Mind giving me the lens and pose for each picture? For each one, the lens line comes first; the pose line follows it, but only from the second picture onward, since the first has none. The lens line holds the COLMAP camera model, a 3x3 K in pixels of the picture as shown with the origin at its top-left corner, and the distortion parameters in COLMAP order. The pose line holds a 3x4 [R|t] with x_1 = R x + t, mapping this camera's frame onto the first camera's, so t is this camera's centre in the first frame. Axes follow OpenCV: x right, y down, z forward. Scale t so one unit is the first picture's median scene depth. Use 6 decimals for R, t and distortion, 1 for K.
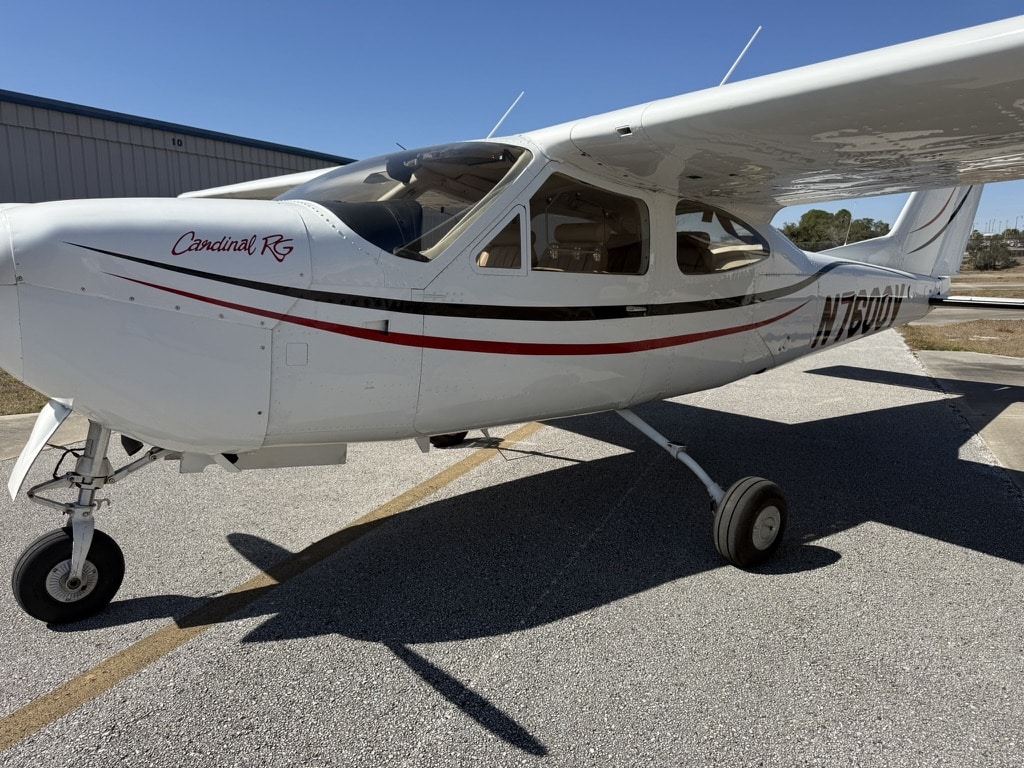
lens RADIAL K [[723.3, 0, 504.9], [0, 723.3, 395.2], [0, 0, 1]] dist [0.076756, -0.090036]
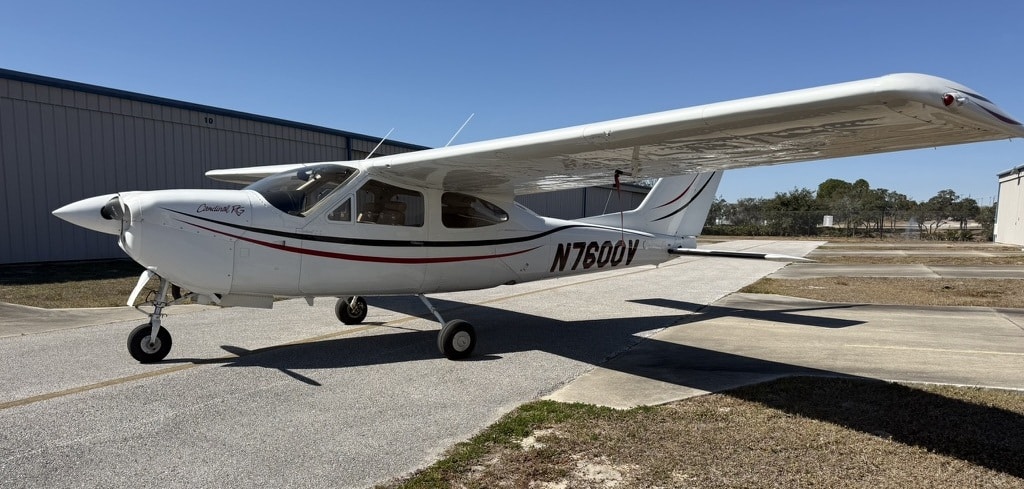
lens RADIAL K [[727.7, 0, 510.6], [0, 727.7, 328.8], [0, 0, 1]] dist [0.042702, -0.002734]
pose [[0.999374, 0.027014, -0.022832, 0.641092], [-0.027834, 0.998950, -0.036393, 0.251116], [0.021825, 0.037006, 0.999077, -1.375979]]
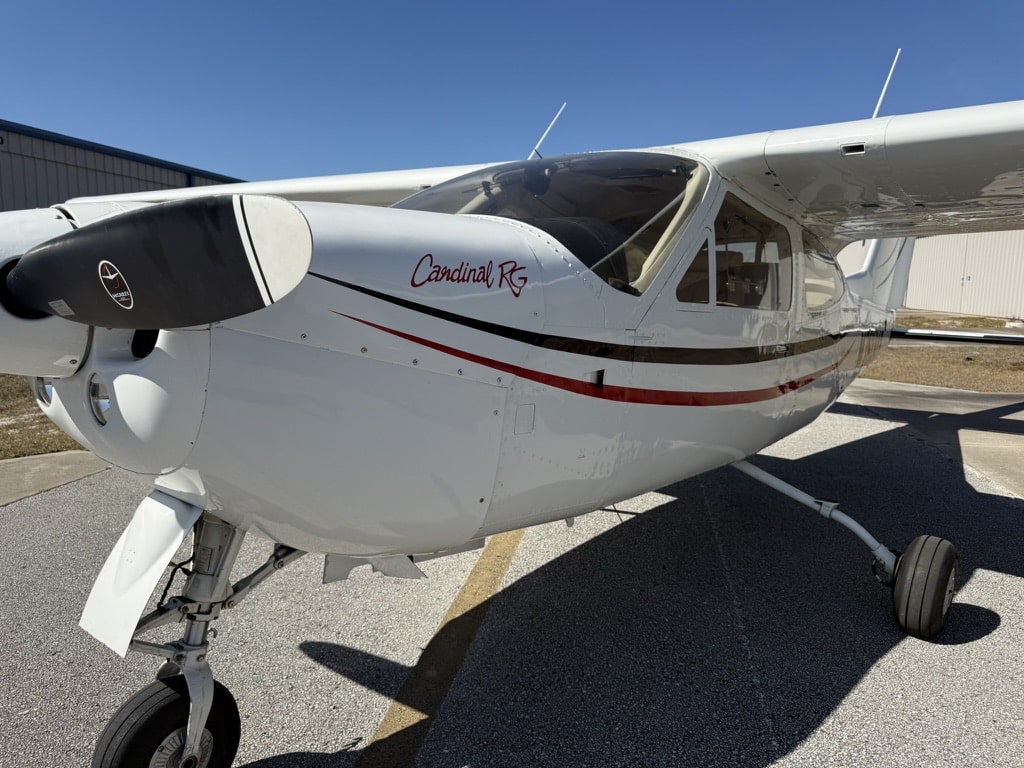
lens RADIAL K [[723.3, 0, 504.9], [0, 723.3, 395.2], [0, 0, 1]] dist [0.076756, -0.090036]
pose [[0.978087, -0.018629, 0.207363, -0.425301], [0.026367, 0.999053, -0.034616, -0.051872], [-0.206522, 0.039325, 0.977651, 0.257143]]
